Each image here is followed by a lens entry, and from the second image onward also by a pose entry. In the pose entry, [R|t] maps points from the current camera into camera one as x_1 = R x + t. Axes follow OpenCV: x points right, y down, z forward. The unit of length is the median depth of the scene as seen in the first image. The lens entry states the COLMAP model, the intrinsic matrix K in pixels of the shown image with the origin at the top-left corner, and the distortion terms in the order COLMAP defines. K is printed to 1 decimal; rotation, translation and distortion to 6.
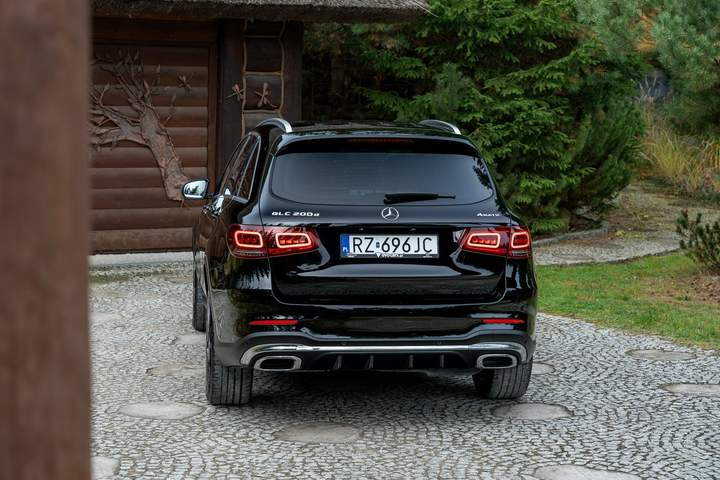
lens RADIAL K [[1496.1, 0, 360.0], [0, 1496.1, 240.0], [0, 0, 1]] dist [0.059408, 0.271318]
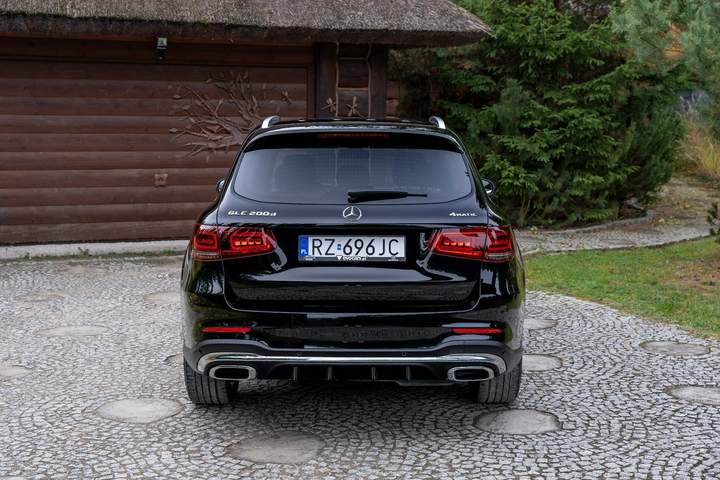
lens RADIAL K [[1010.4, 0, 360.0], [0, 1010.4, 240.0], [0, 0, 1]] dist [0.007822, 0.107107]
pose [[0.990023, 0.005695, -0.140790, 0.094700], [-0.002606, 0.999752, 0.022111, -0.012533], [0.140881, -0.021523, 0.989793, 0.322551]]
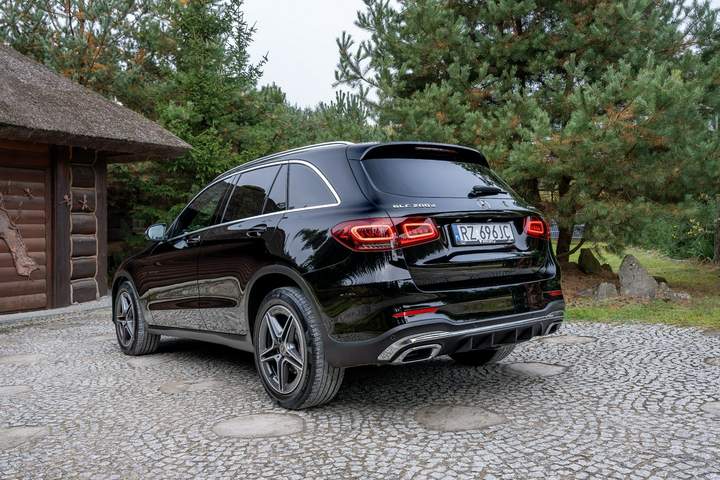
lens RADIAL K [[620.9, 0, 360.0], [0, 620.9, 240.0], [0, 0, 1]] dist [0.007436, -0.006102]
pose [[0.859250, -0.043368, 0.509714, -0.246562], [0.097833, 0.991940, -0.080525, 0.030850], [-0.502113, 0.119058, 0.856567, 0.550773]]
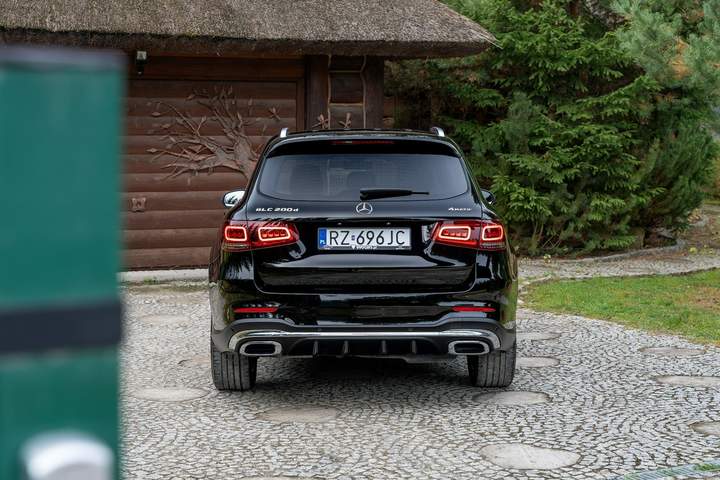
lens RADIAL K [[1332.8, 0, 340.1], [0, 1332.8, 239.9], [0, 0, 1]] dist [0.047516, -0.033995]
pose [[0.990025, -0.008557, -0.140634, 0.114740], [0.004776, 0.999619, -0.027204, 0.025750], [0.140813, 0.026261, 0.989688, 0.048438]]
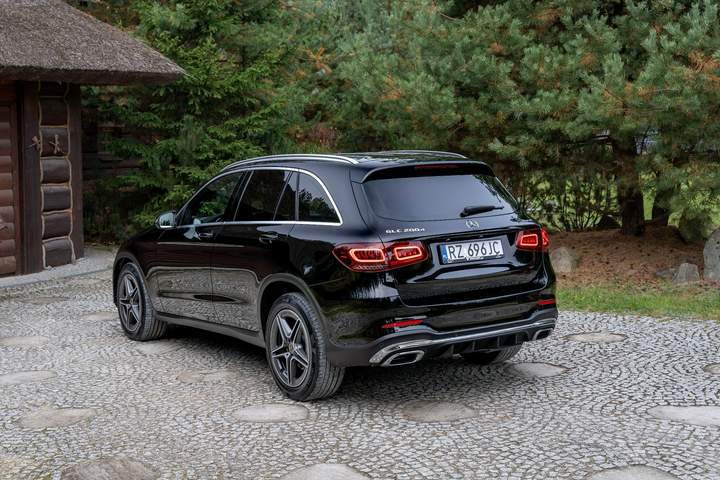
lens RADIAL K [[1010.4, 0, 360.0], [0, 1010.4, 240.0], [0, 0, 1]] dist [0.007822, 0.107107]
pose [[0.893707, -0.078796, 0.441678, -0.359166], [0.079511, 0.996690, 0.016927, -0.022039], [-0.441550, 0.019991, 0.897014, 0.252250]]
